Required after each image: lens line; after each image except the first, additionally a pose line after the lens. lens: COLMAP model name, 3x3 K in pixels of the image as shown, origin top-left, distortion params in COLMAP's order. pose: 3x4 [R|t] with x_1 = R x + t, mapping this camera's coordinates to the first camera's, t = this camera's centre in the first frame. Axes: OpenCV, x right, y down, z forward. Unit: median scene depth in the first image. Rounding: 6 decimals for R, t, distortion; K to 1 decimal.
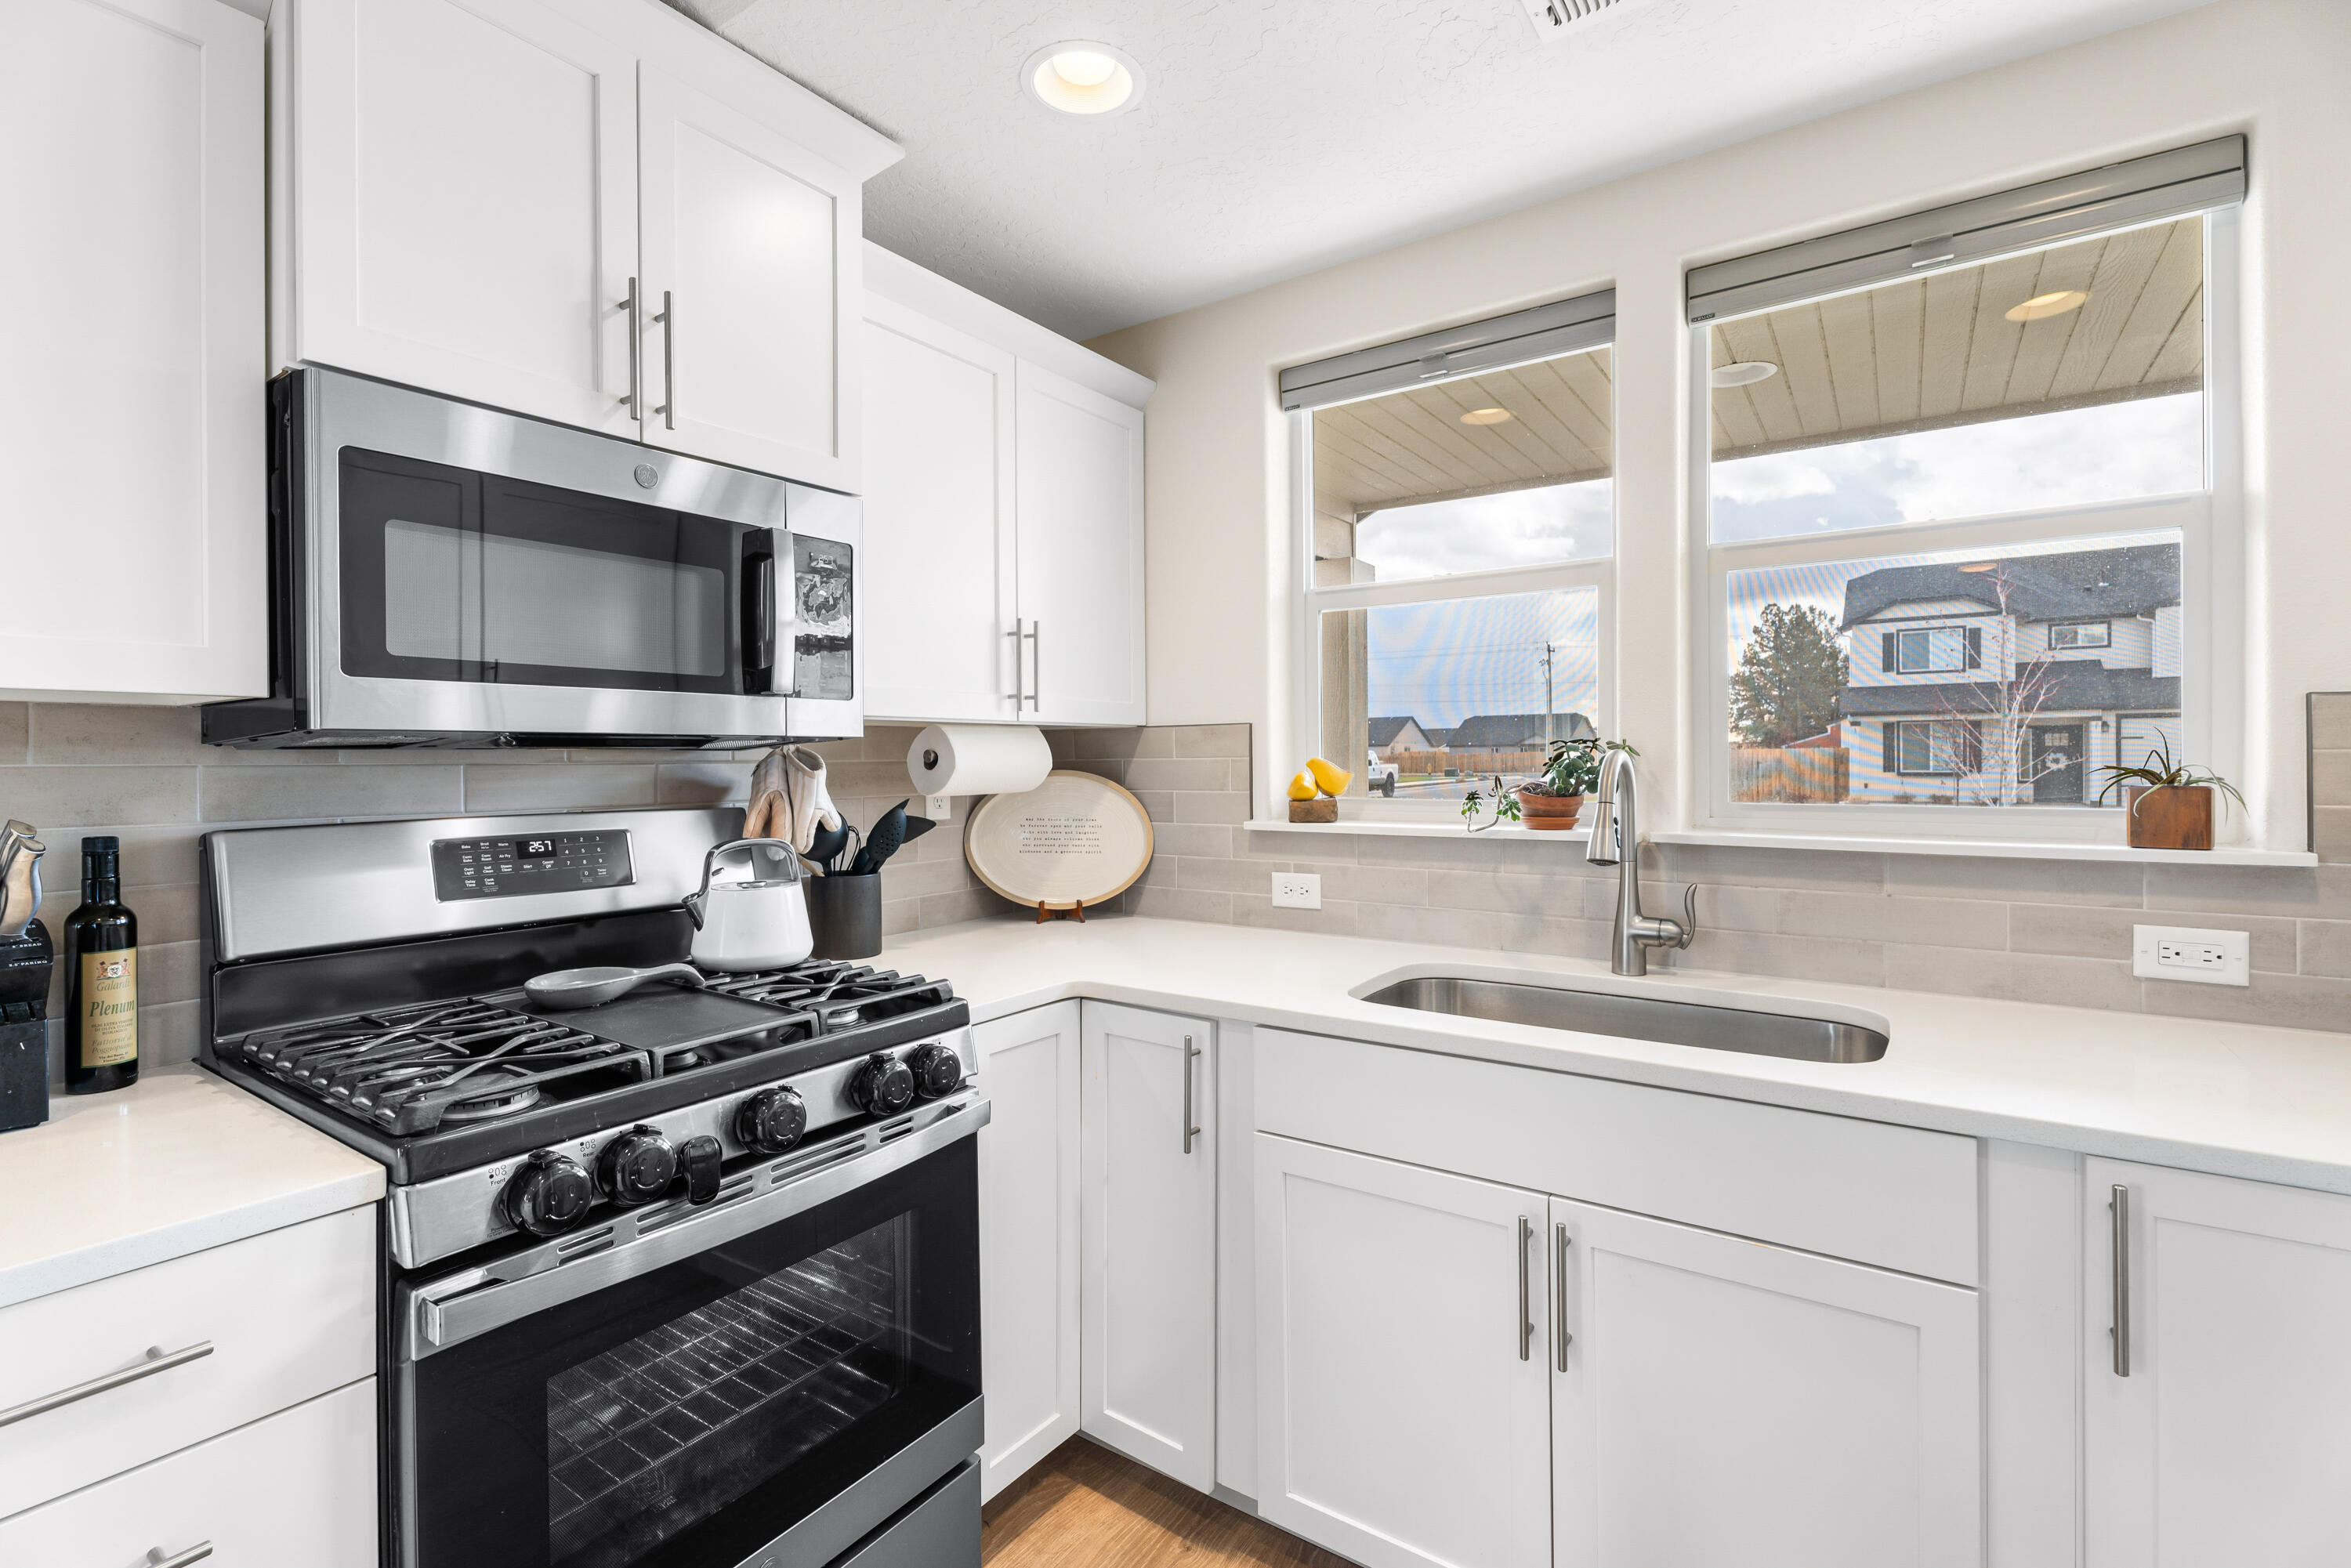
lens RADIAL K [[1066.0, 0, 1168.8], [0, 1066.0, 766.9], [0, 0, 1]] dist [-0.001201, 0.003437]
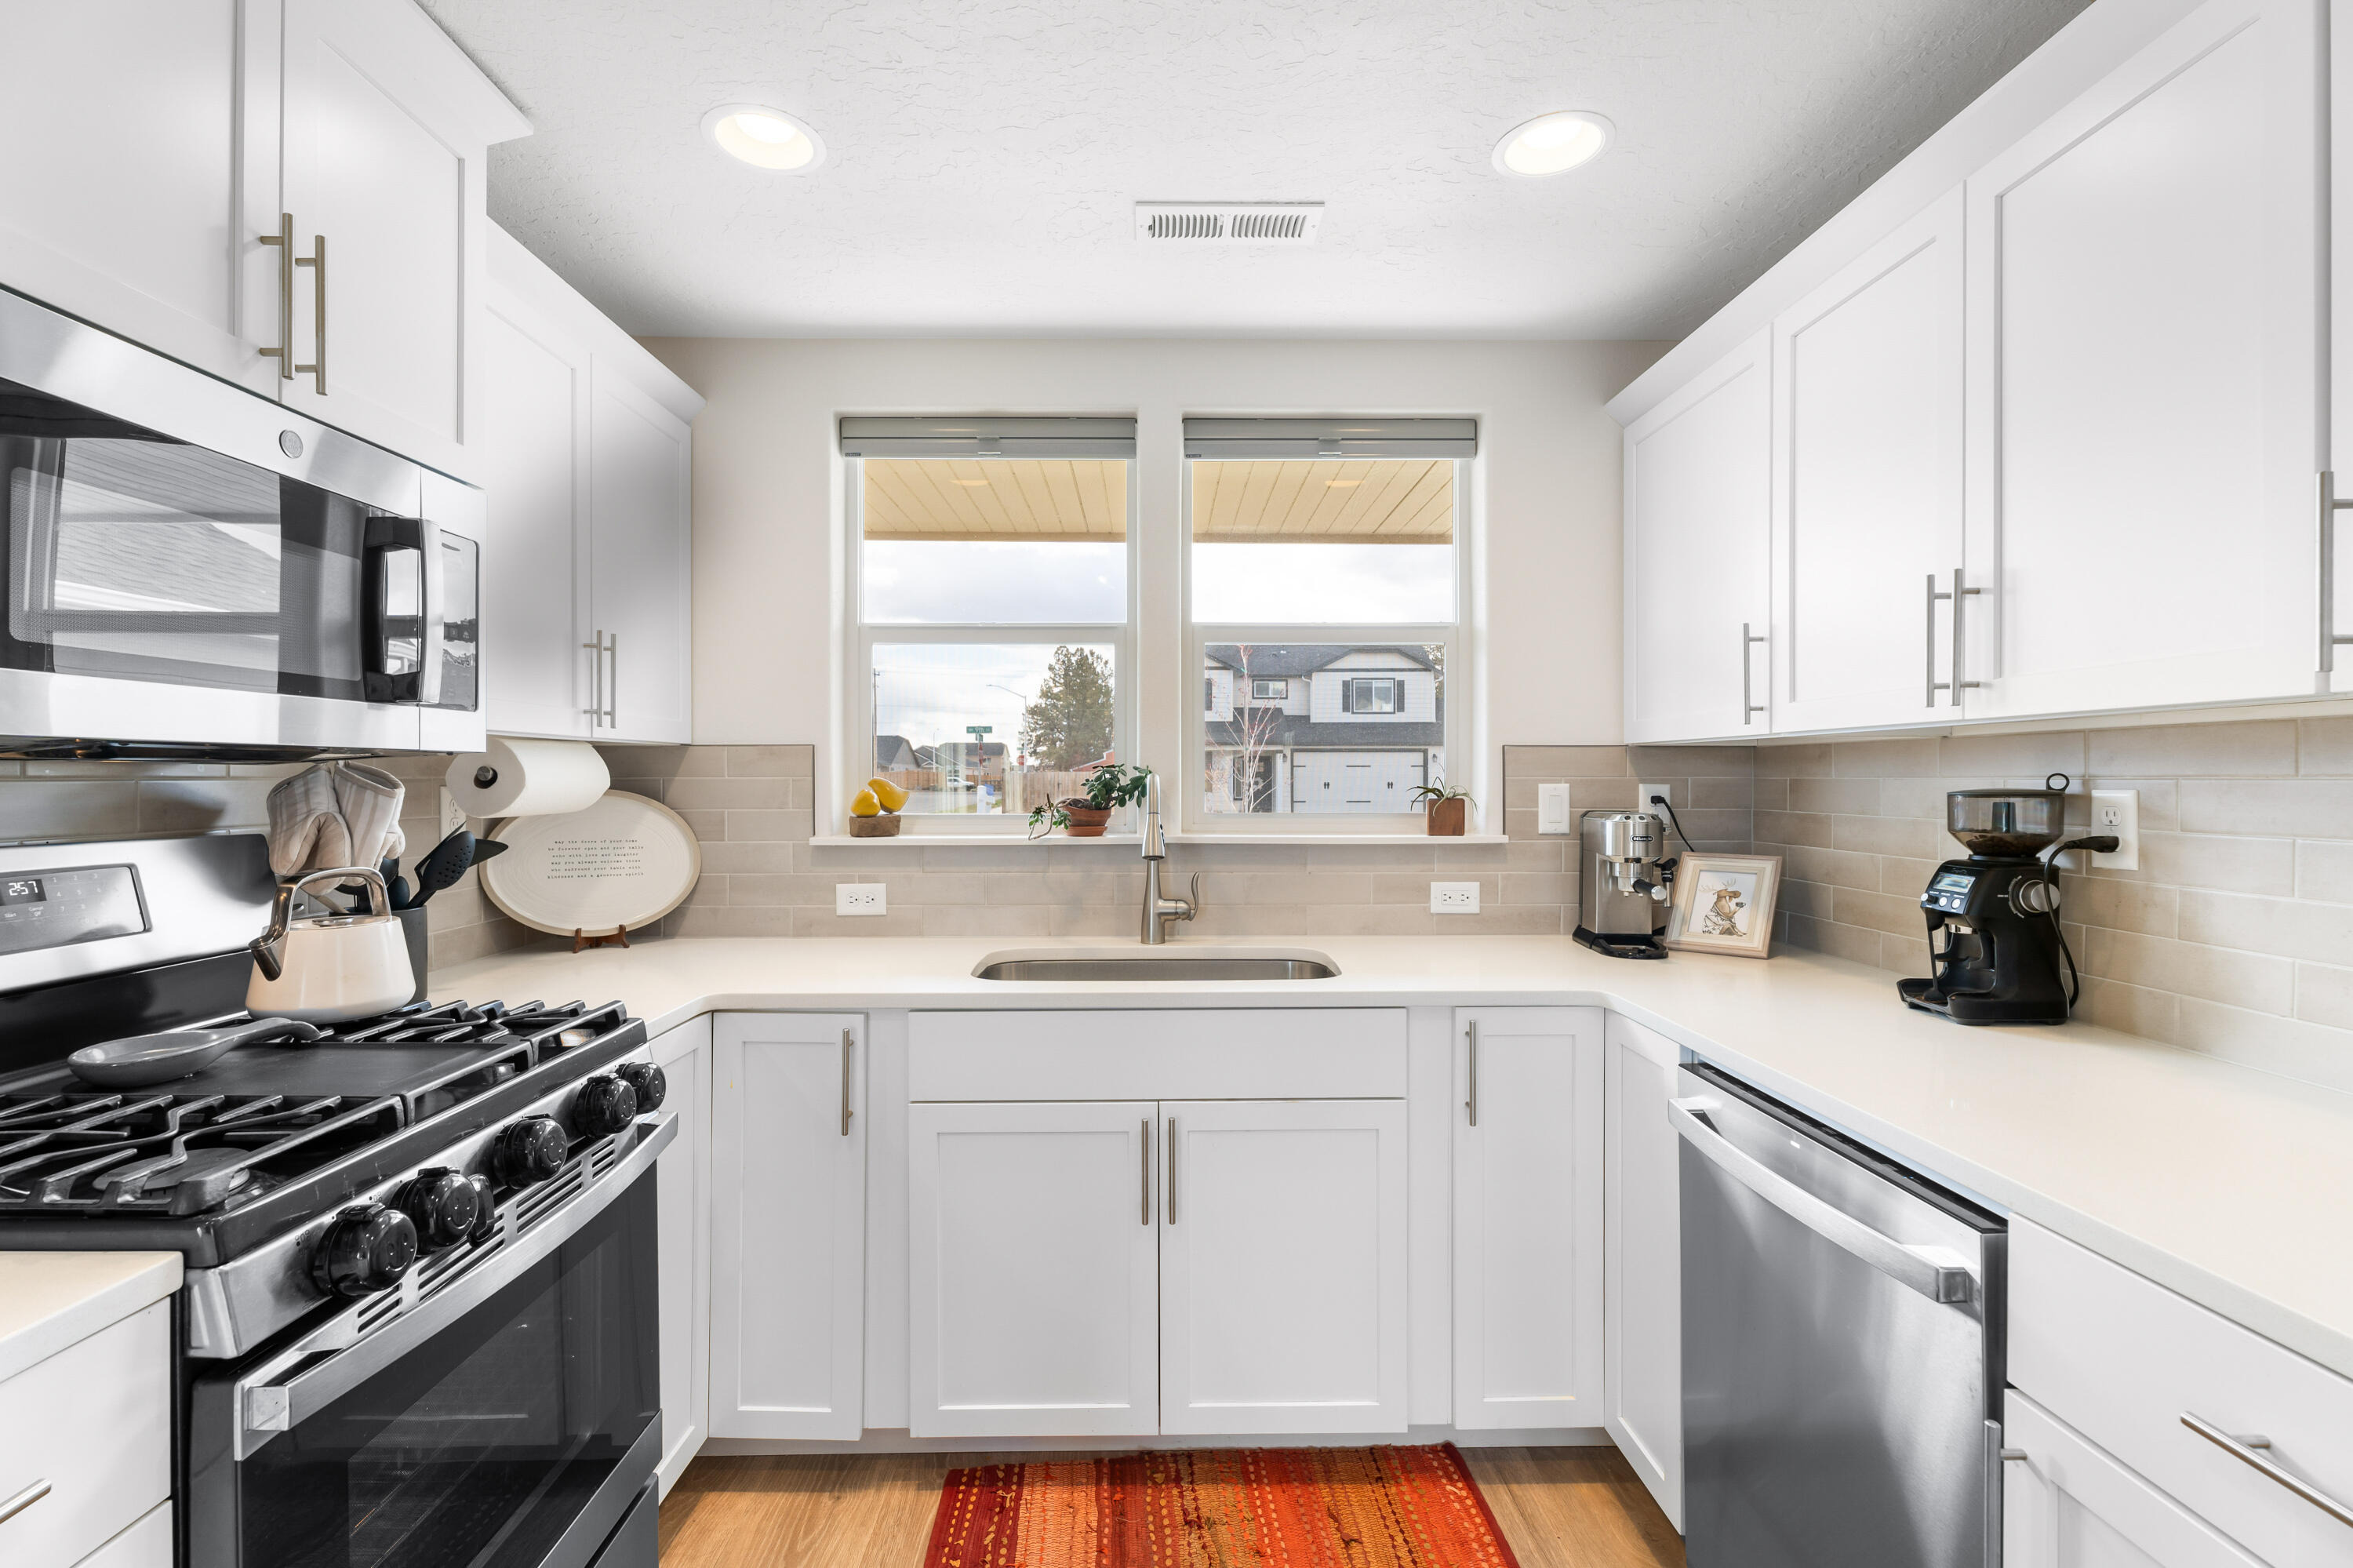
lens RADIAL K [[1067.0, 0, 1177.7], [0, 1067.0, 785.7], [0, 0, 1]] dist [-0.001201, 0.003437]
pose [[0.807310, 0.002060, 0.590125, -0.348571], [-0.001263, 0.999998, -0.001763, 0.001704], [-0.590127, 0.000678, 0.807310, -0.093168]]
